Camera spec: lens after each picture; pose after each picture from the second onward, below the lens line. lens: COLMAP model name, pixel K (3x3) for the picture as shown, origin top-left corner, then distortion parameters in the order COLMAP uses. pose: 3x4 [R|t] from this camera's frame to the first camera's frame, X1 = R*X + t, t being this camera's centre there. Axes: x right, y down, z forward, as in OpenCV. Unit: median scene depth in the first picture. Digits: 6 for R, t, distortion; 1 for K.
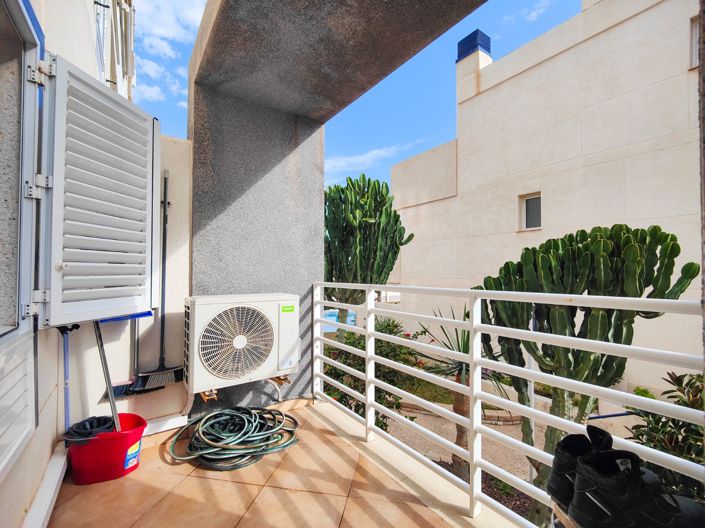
lens RADIAL K [[305.2, 0, 356.1], [0, 305.2, 266.0], [0, 0, 1]] dist [0.017635, -0.013011]
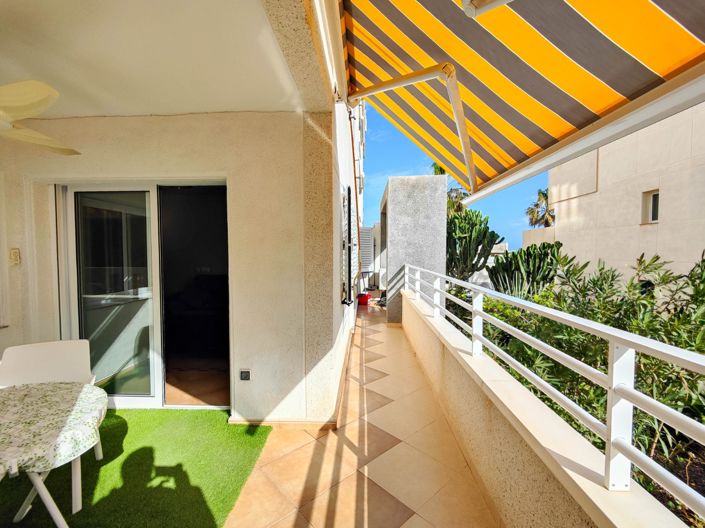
lens RADIAL K [[316.1, 0, 355.0], [0, 316.1, 265.9], [0, 0, 1]] dist [0.023037, -0.015727]
pose [[0.784961, 0.024470, -0.619062, 1.854601], [0.015788, 0.998105, 0.059473, -0.196441], [0.619344, -0.056458, 0.783087, -2.573212]]
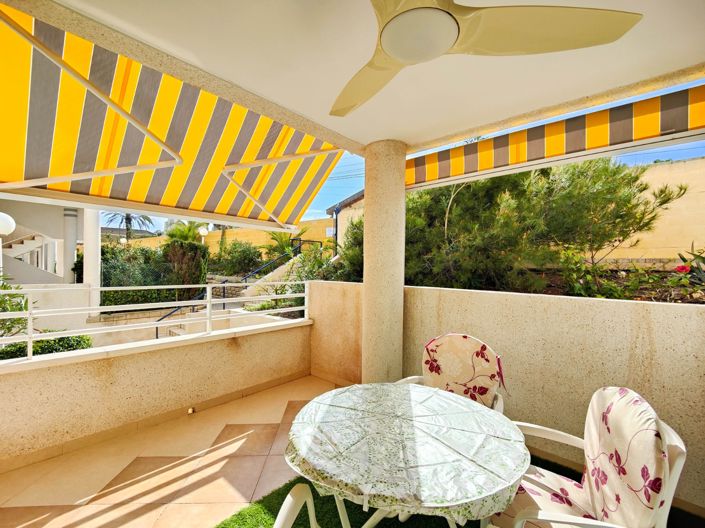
lens RADIAL K [[313.8, 0, 355.8], [0, 313.8, 266.5], [0, 0, 1]] dist [0.001809, -0.000169]
pose [[-0.201910, -0.002801, 0.979400, 0.131118], [-0.036632, 0.999318, -0.004694, -0.164076], [-0.978719, -0.036825, -0.201875, -2.324086]]
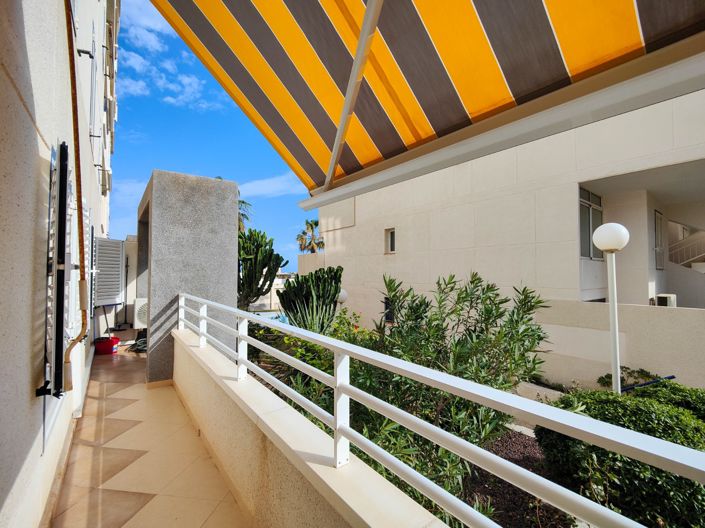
lens RADIAL K [[308.6, 0, 357.7], [0, 308.6, 267.2], [0, 0, 1]] dist [0.023558, -0.021065]
pose [[0.999443, 0.002688, 0.033252, 1.508434], [-0.002697, 0.999996, 0.000216, -0.209843], [-0.033252, -0.000306, 0.999447, -2.073270]]
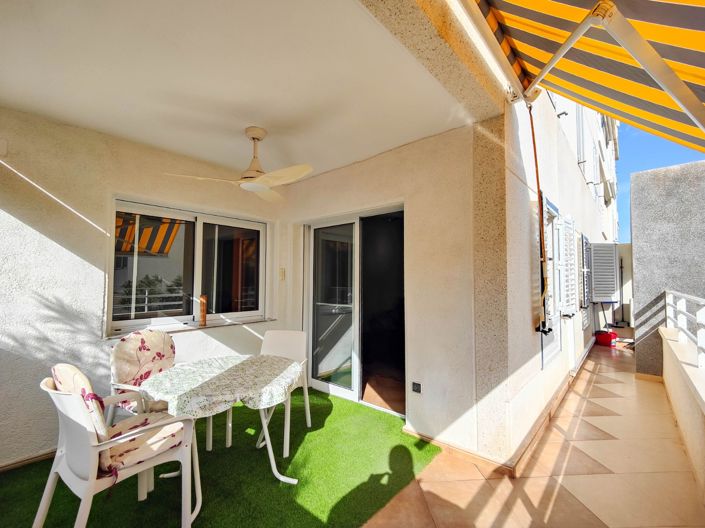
lens RADIAL K [[316.1, 0, 355.0], [0, 316.1, 265.9], [0, 0, 1]] dist [0.023037, -0.015727]
pose [[0.220509, -0.045973, -0.974301, 1.977222], [0.017537, 0.998914, -0.043165, -0.135368], [0.975227, -0.007568, 0.221076, -2.401584]]
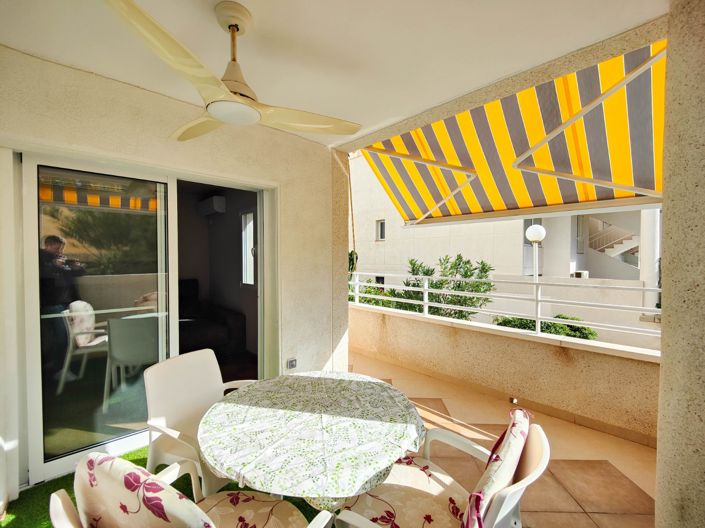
lens RADIAL K [[305.2, 0, 356.1], [0, 305.2, 266.0], [0, 0, 1]] dist [0.017635, -0.013011]
pose [[0.991904, -0.002542, 0.126963, 0.801926], [-0.003289, 0.998950, 0.045693, -0.197158], [-0.126946, -0.045741, 0.990854, -3.302579]]
